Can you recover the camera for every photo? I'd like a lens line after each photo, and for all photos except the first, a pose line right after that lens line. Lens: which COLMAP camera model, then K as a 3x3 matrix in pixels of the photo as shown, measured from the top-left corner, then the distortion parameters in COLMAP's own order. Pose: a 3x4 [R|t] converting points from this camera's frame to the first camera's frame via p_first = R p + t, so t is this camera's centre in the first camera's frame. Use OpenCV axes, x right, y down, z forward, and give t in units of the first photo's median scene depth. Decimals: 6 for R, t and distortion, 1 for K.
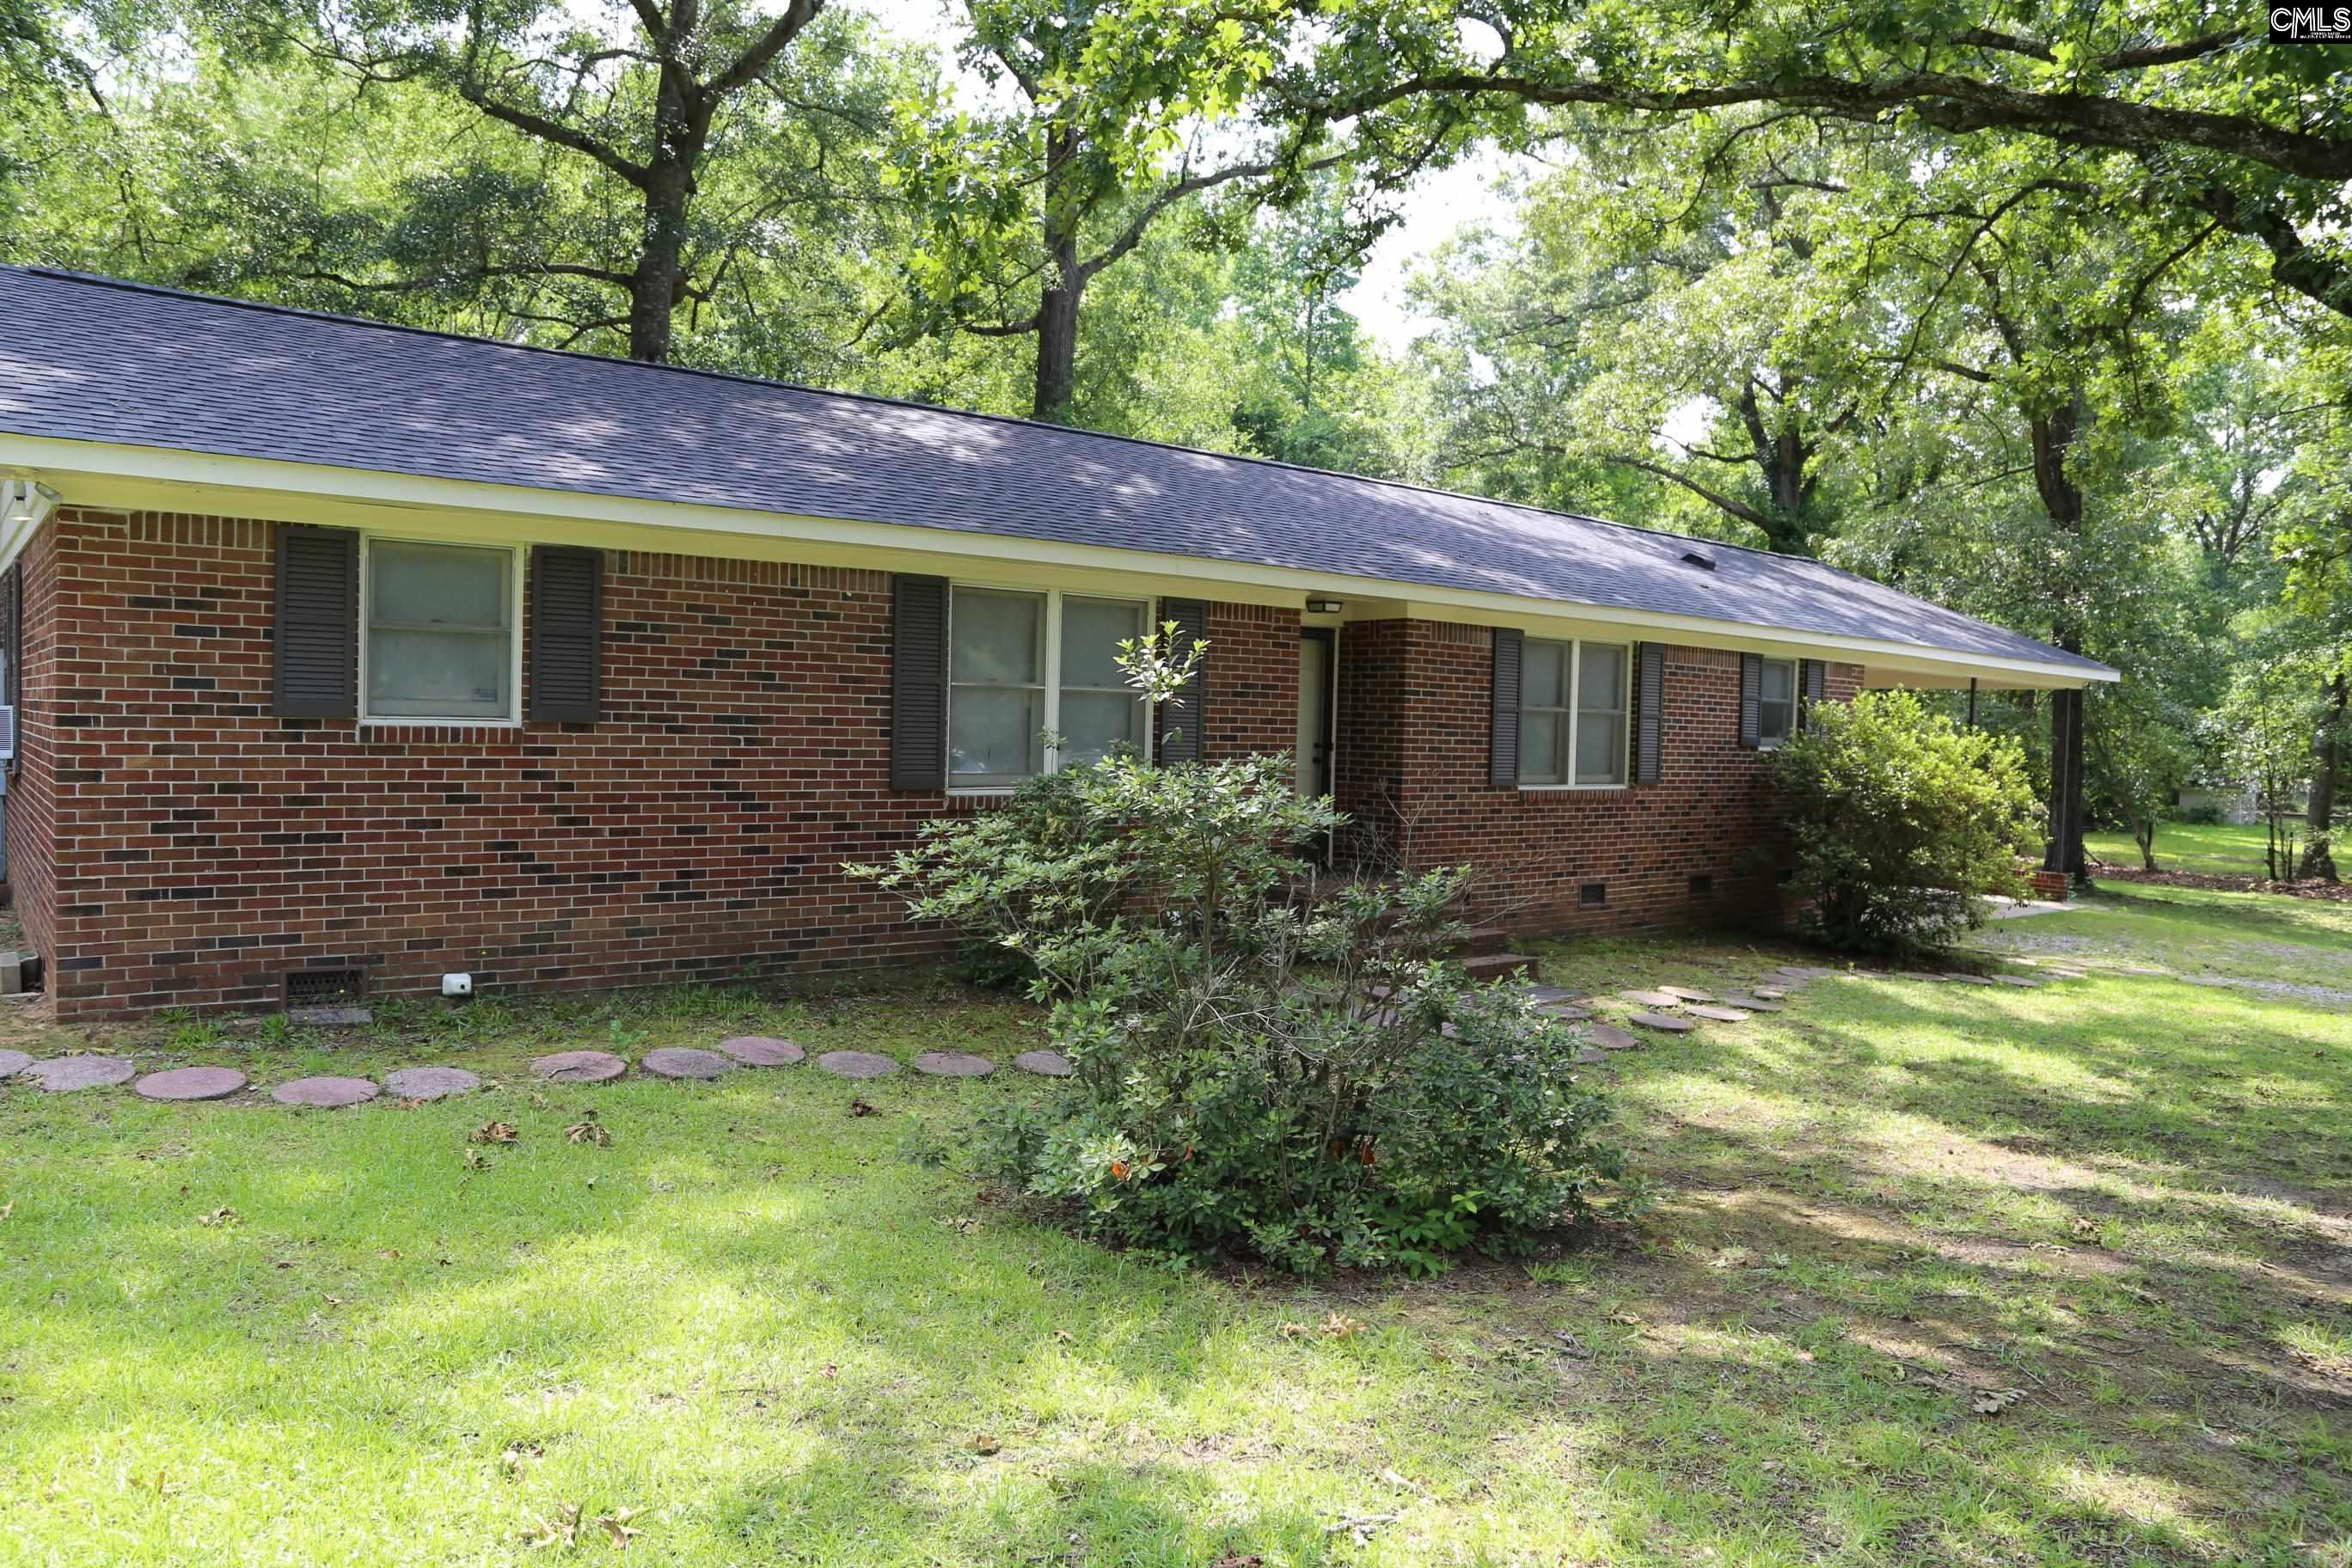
lens RADIAL K [[1595.1, 0, 1177.1], [0, 1595.1, 795.8], [0, 0, 1]] dist [-0.100054, 0.039808]
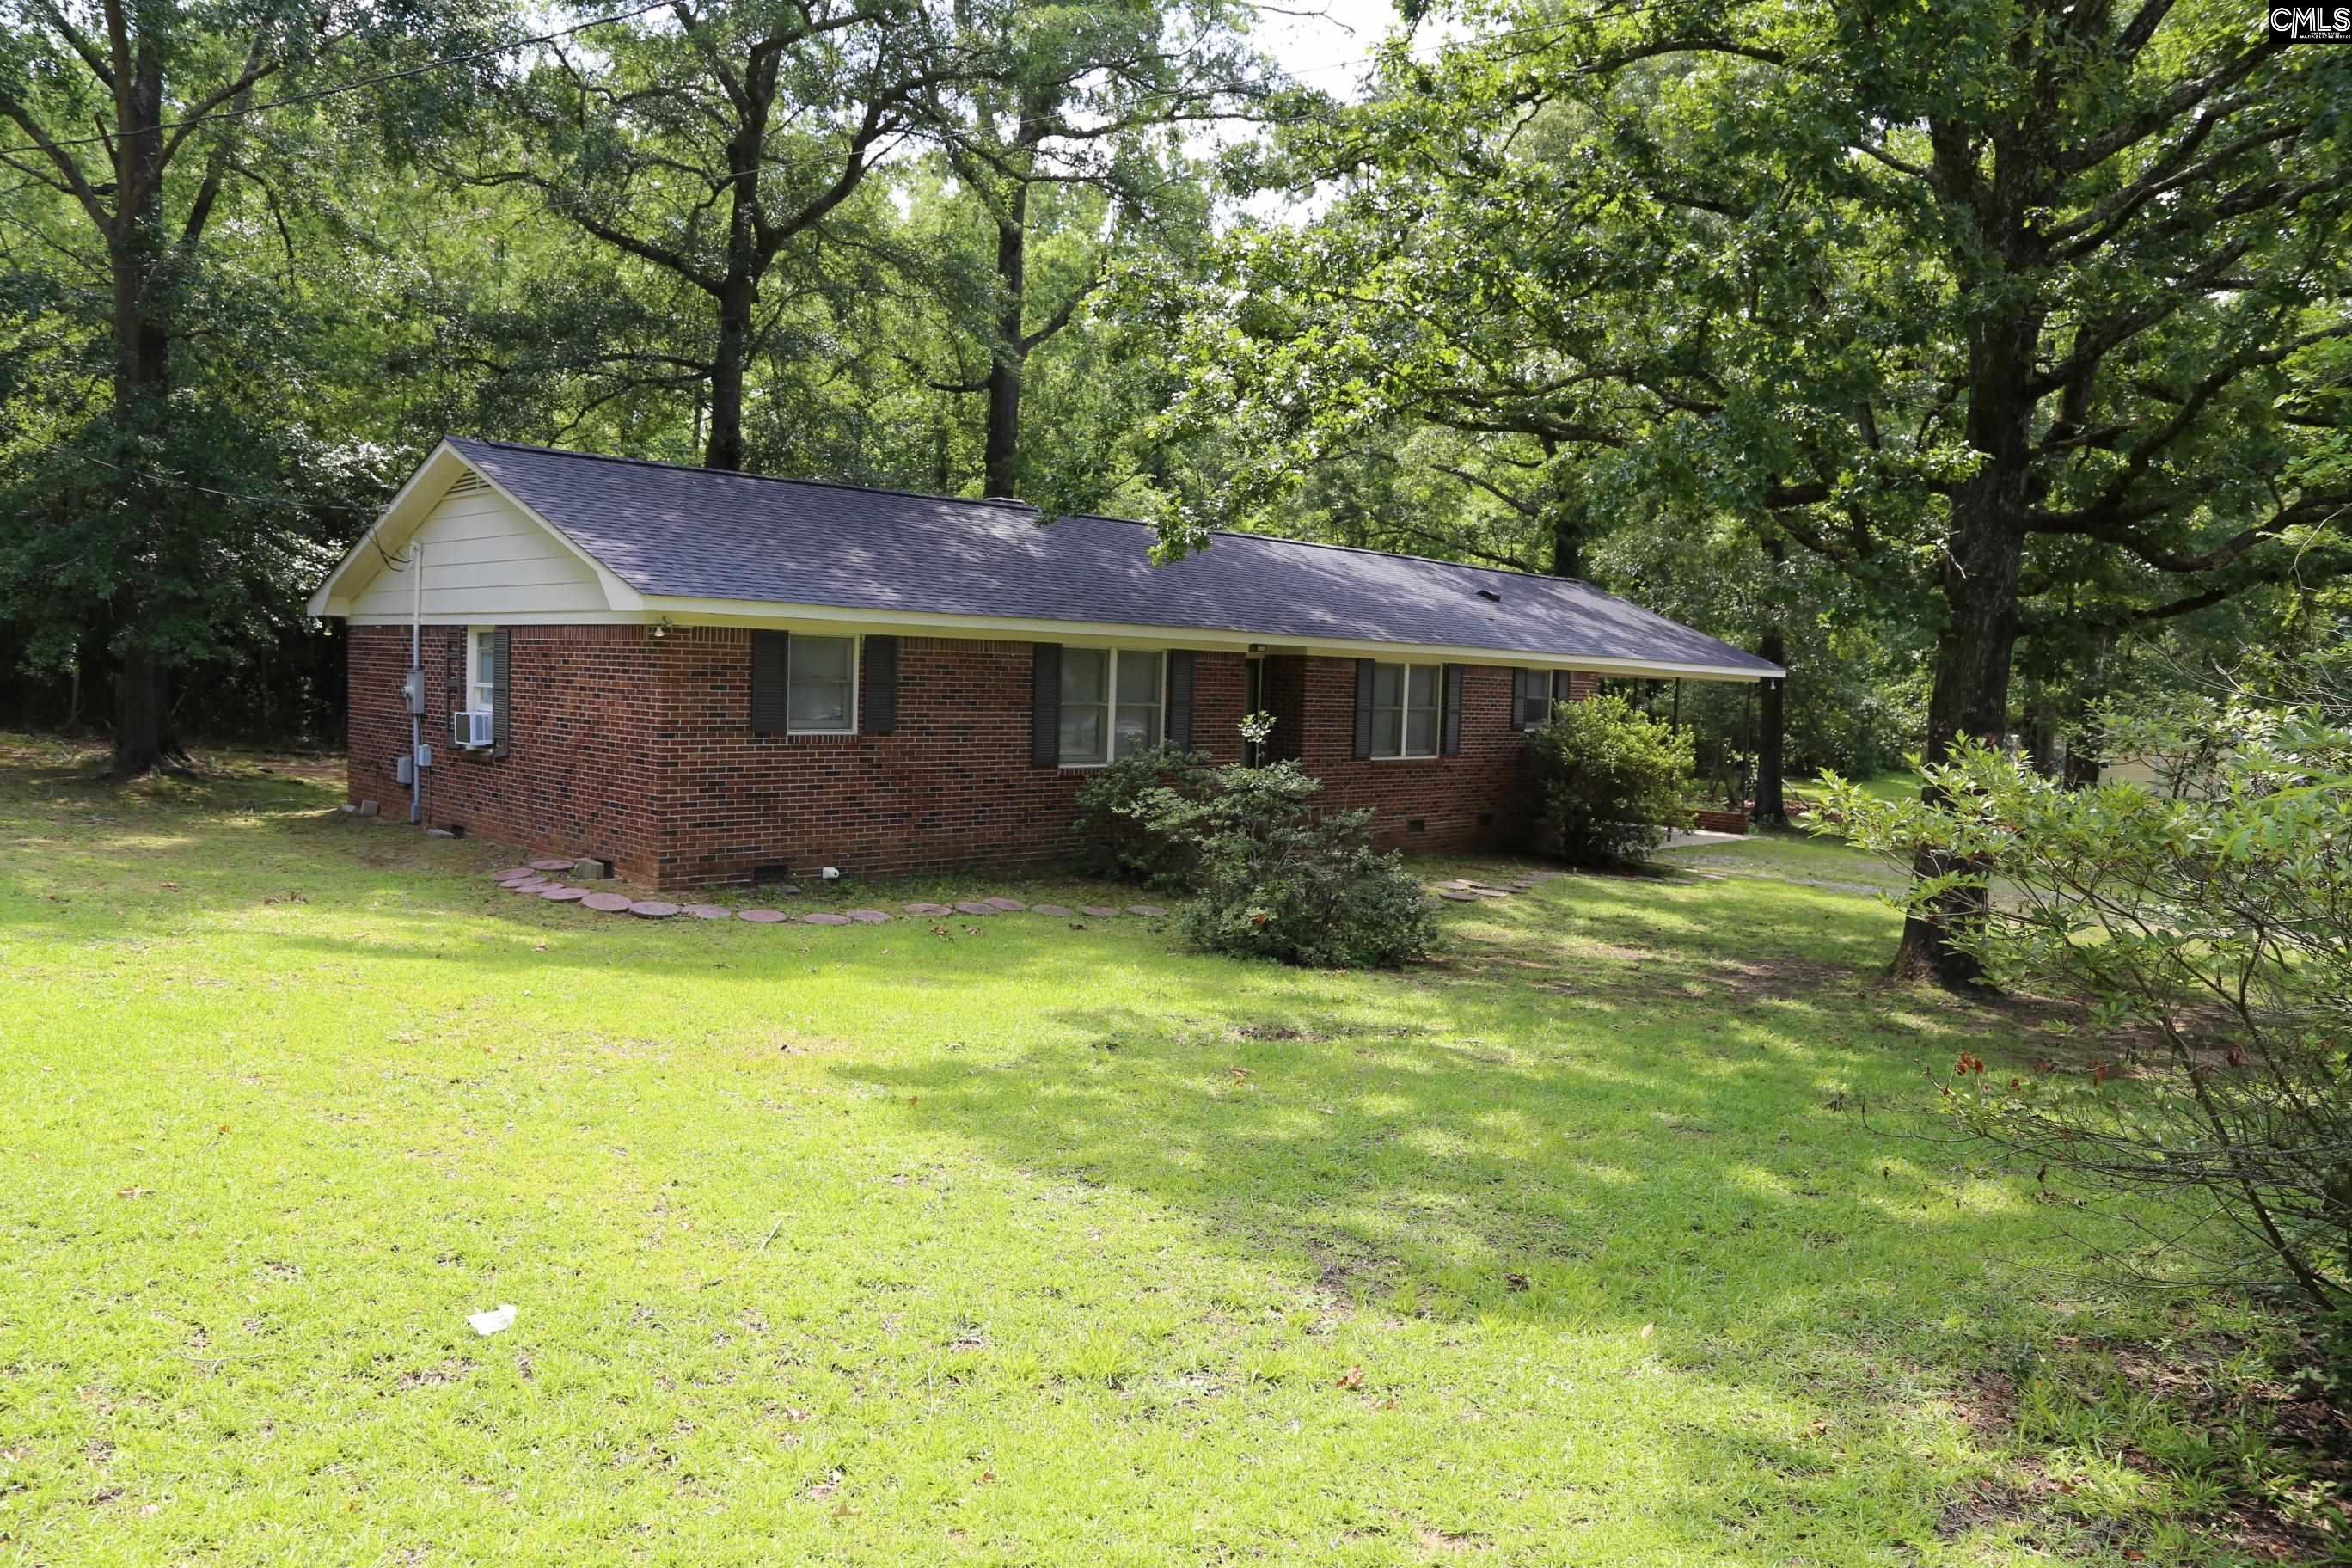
lens RADIAL K [[1595.1, 0, 1177.1], [0, 1595.1, 795.8], [0, 0, 1]] dist [-0.100054, 0.039808]
pose [[0.993178, -0.001027, 0.116601, -0.163750], [-0.003155, 0.999358, 0.035676, -0.024342], [-0.116563, -0.035800, 0.992538, -0.559366]]
